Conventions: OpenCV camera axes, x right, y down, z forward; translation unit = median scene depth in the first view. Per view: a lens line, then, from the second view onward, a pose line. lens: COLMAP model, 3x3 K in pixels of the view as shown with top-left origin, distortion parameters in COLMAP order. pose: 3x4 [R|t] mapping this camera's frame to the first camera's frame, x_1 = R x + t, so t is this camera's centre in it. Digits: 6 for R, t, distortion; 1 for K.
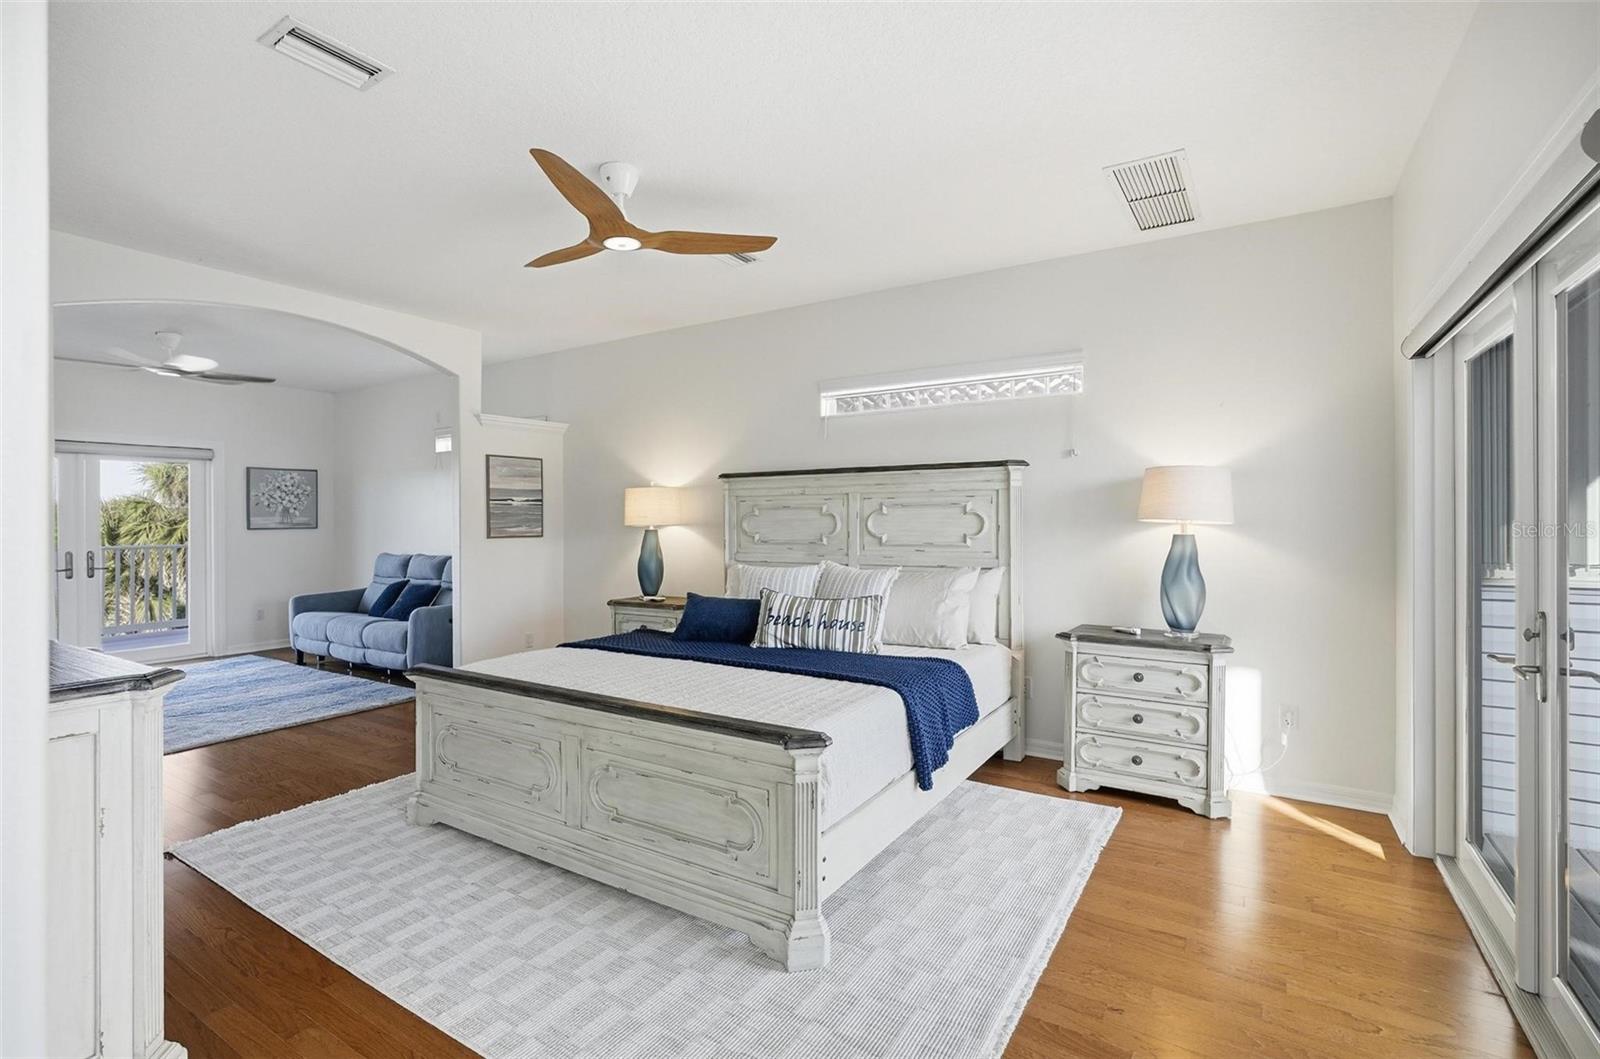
lens RADIAL K [[719.4, 0, 810.4], [0, 719.4, 520.4], [0, 0, 1]] dist [0.002935, 0.000075]
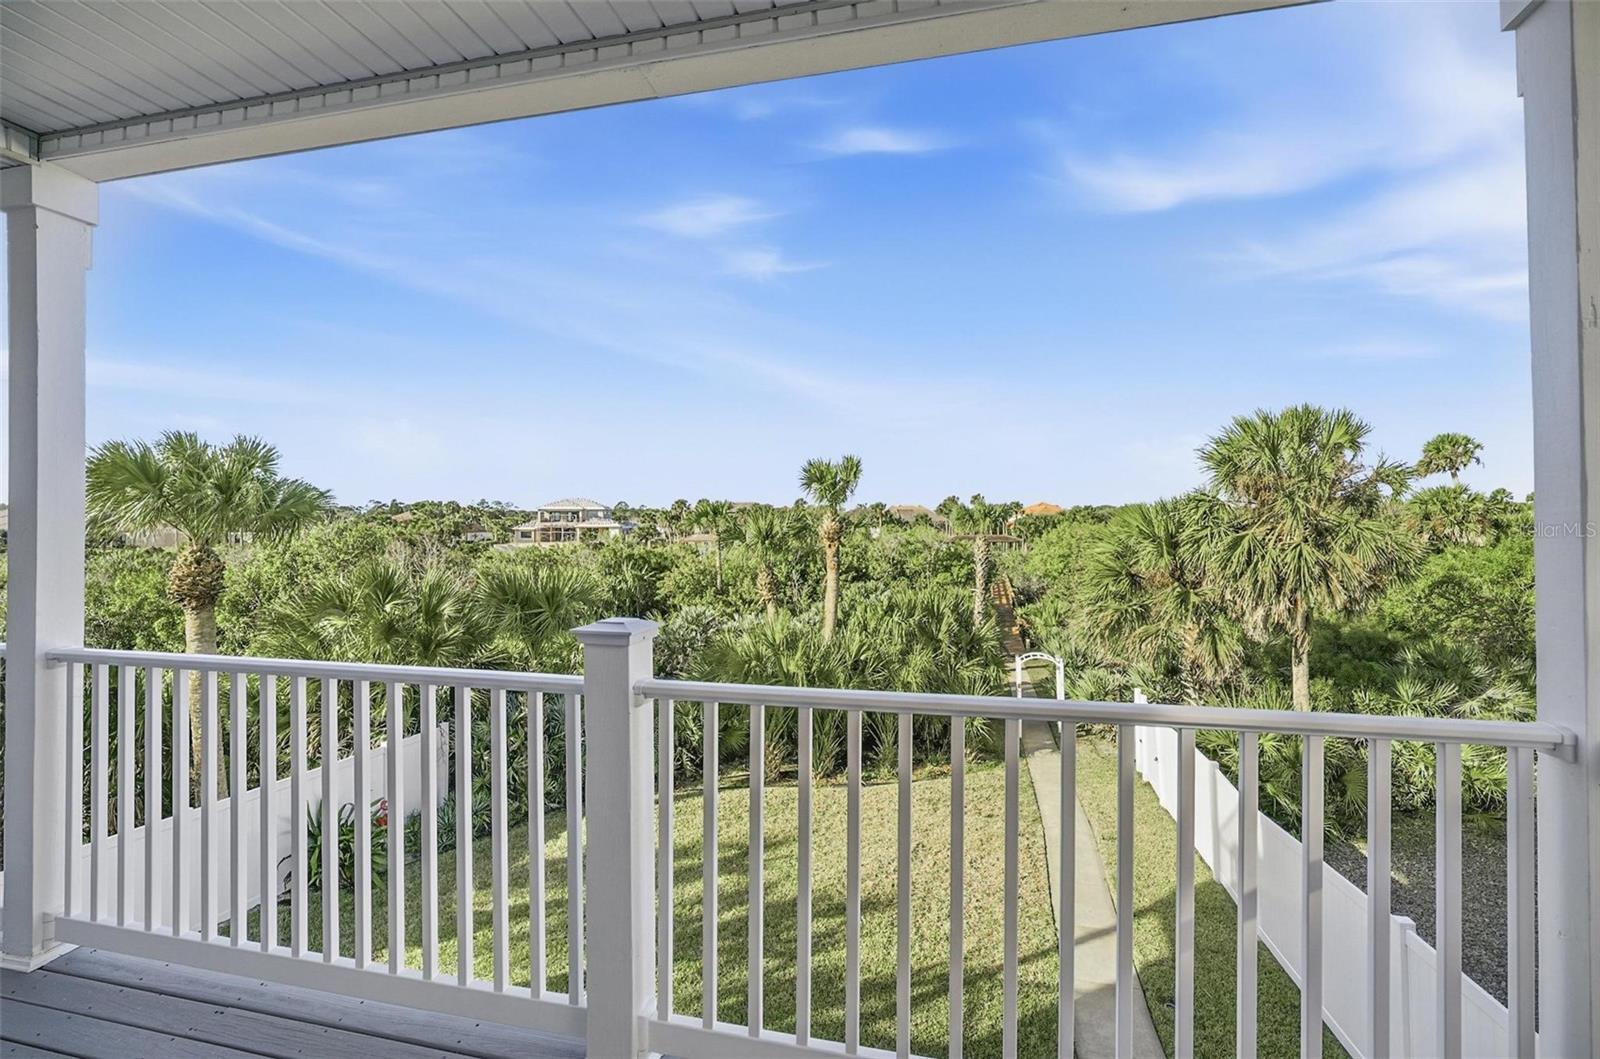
lens RADIAL K [[719.4, 0, 810.4], [0, 719.4, 520.4], [0, 0, 1]] dist [0.002935, 0.000075]
pose [[0.306966, 0.005080, -0.951707, -0.975679], [0.000900, 0.999984, 0.005628, -0.024822], [0.951720, -0.002584, 0.306957, 1.096309]]
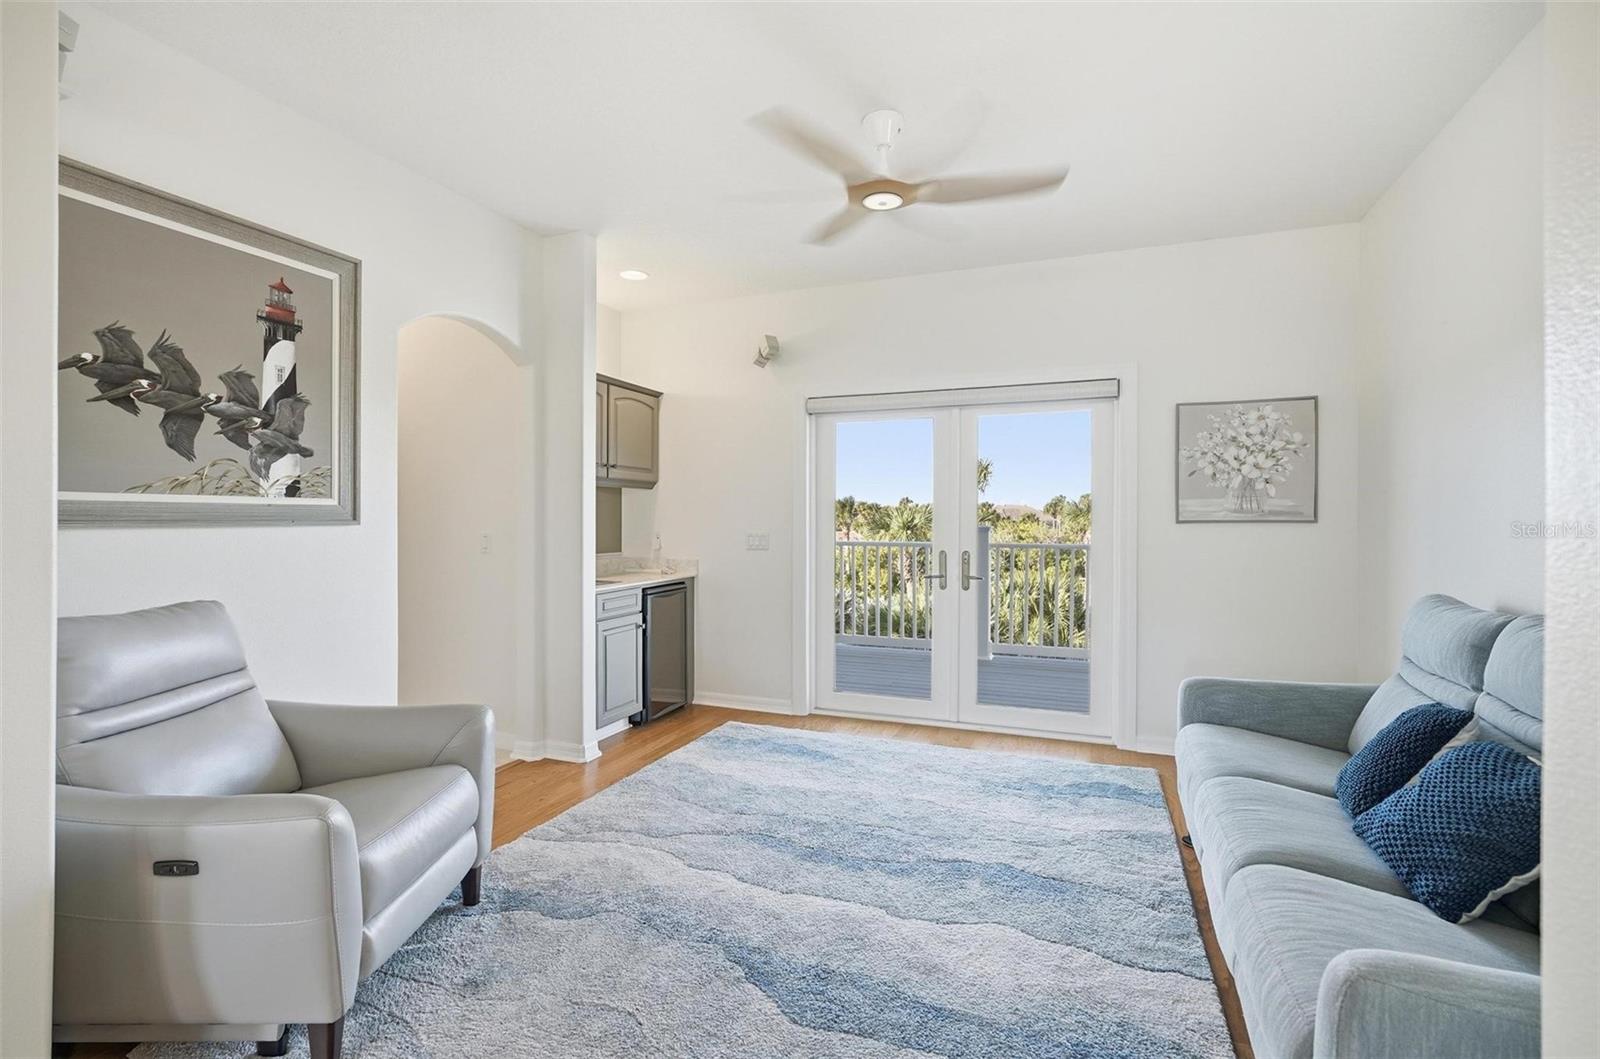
lens RADIAL K [[728.4, 0, 799.5], [0, 728.4, 527.1], [0, 0, 1]] dist [-0.002562, -0.000577]
pose [[0.165798, 0.014231, -0.986057, -0.324682], [-0.004037, 0.999897, 0.013752, 0.010183], [0.986151, 0.001701, 0.165839, 0.689759]]
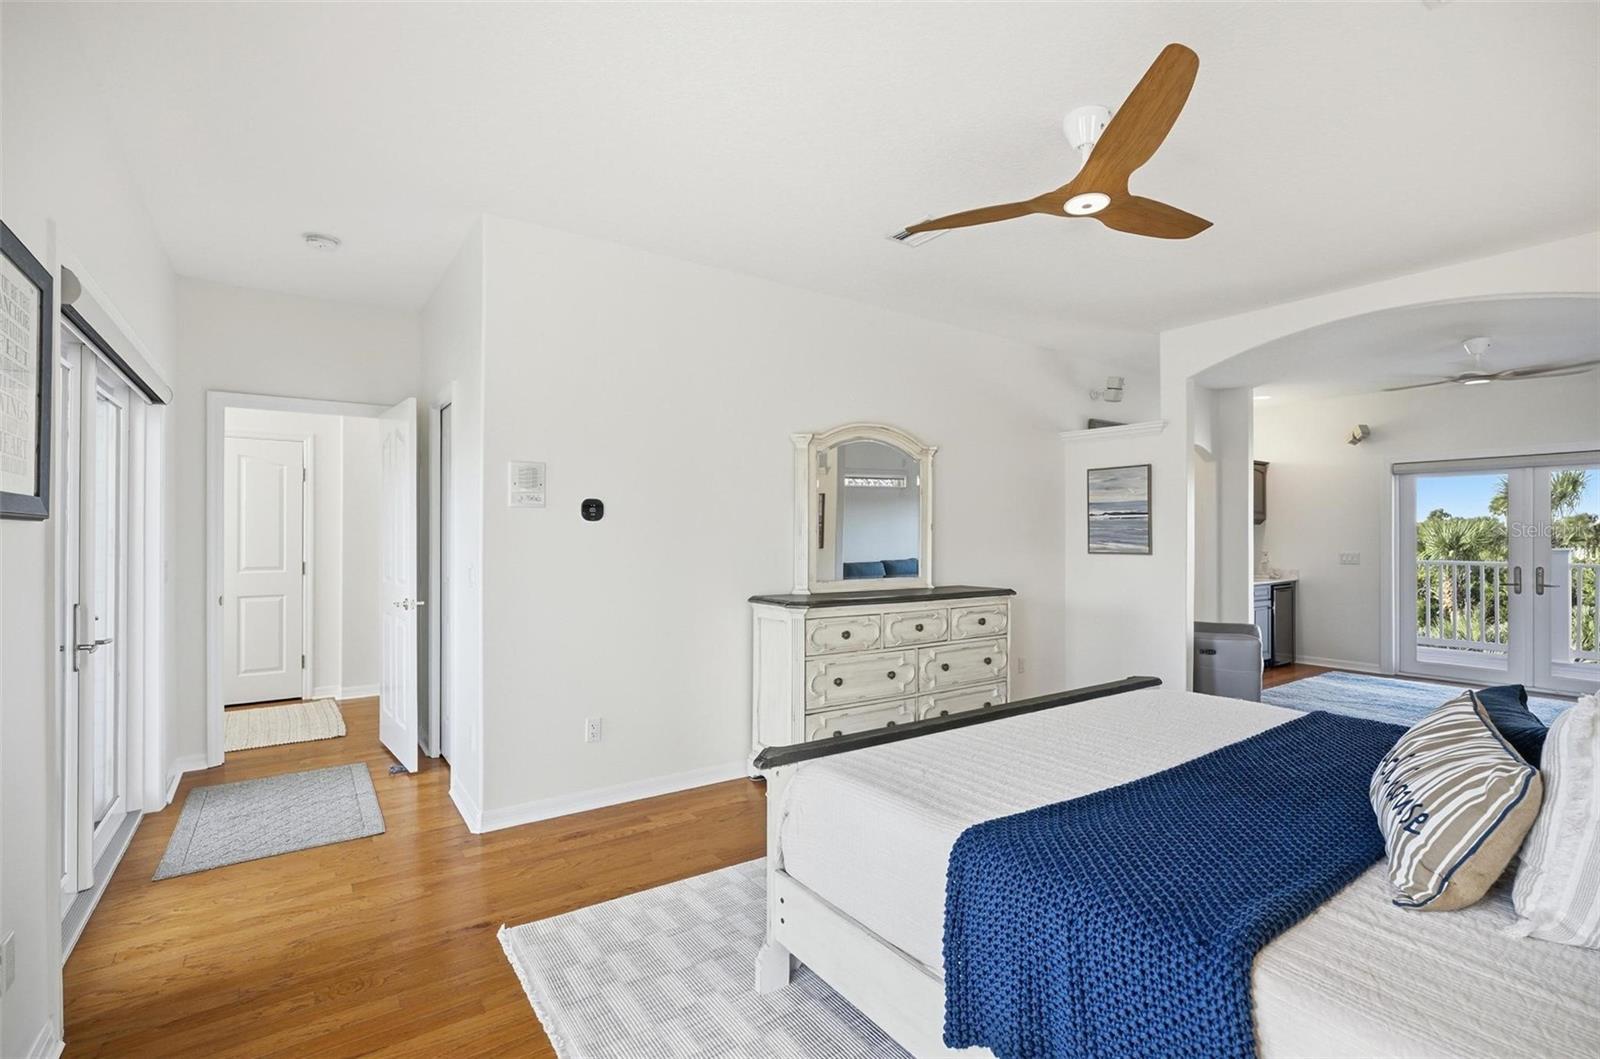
lens RADIAL K [[728.4, 0, 799.5], [0, 728.4, 527.1], [0, 0, 1]] dist [-0.002562, -0.000577]
pose [[-0.394840, -0.009168, -0.918704, 0.279095], [-0.002608, 0.999957, -0.008857, -0.000222], [0.918746, -0.001101, -0.394847, 0.443992]]
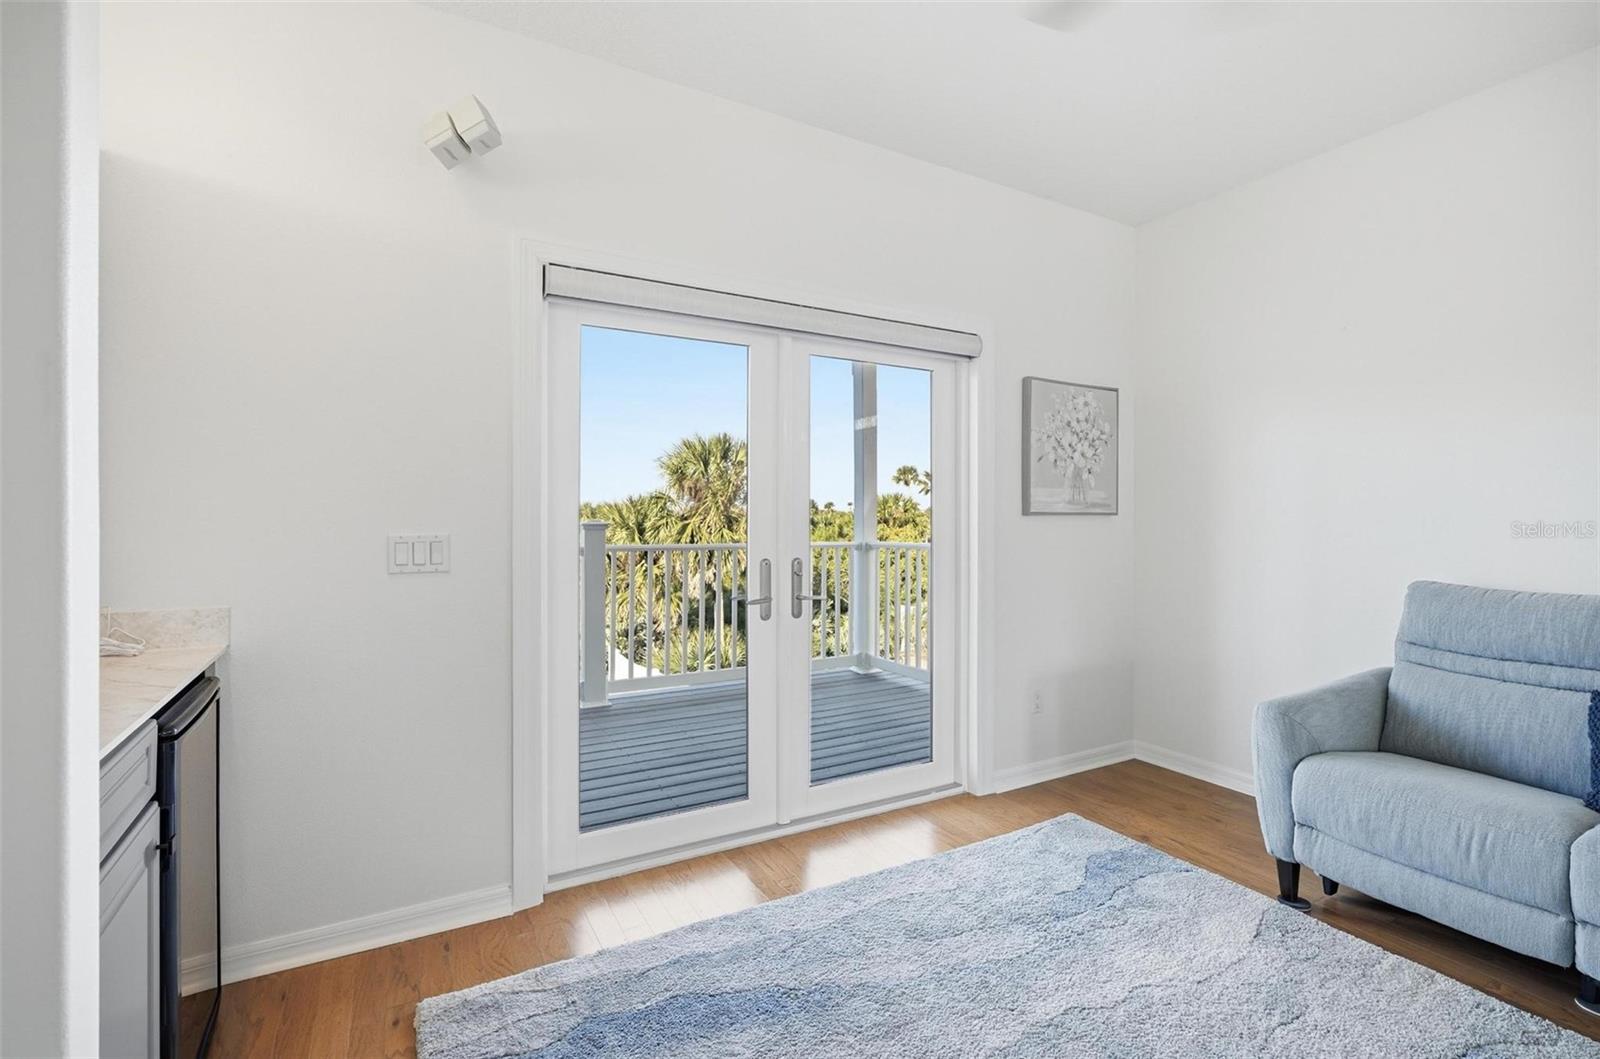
lens RADIAL K [[728.4, 0, 799.5], [0, 728.4, 527.1], [0, 0, 1]] dist [-0.002562, -0.000577]
pose [[0.872036, 0.009189, -0.489356, -0.731969], [-0.005640, 0.999946, 0.008726, 0.018071], [0.489410, -0.004849, 0.872041, 0.573531]]
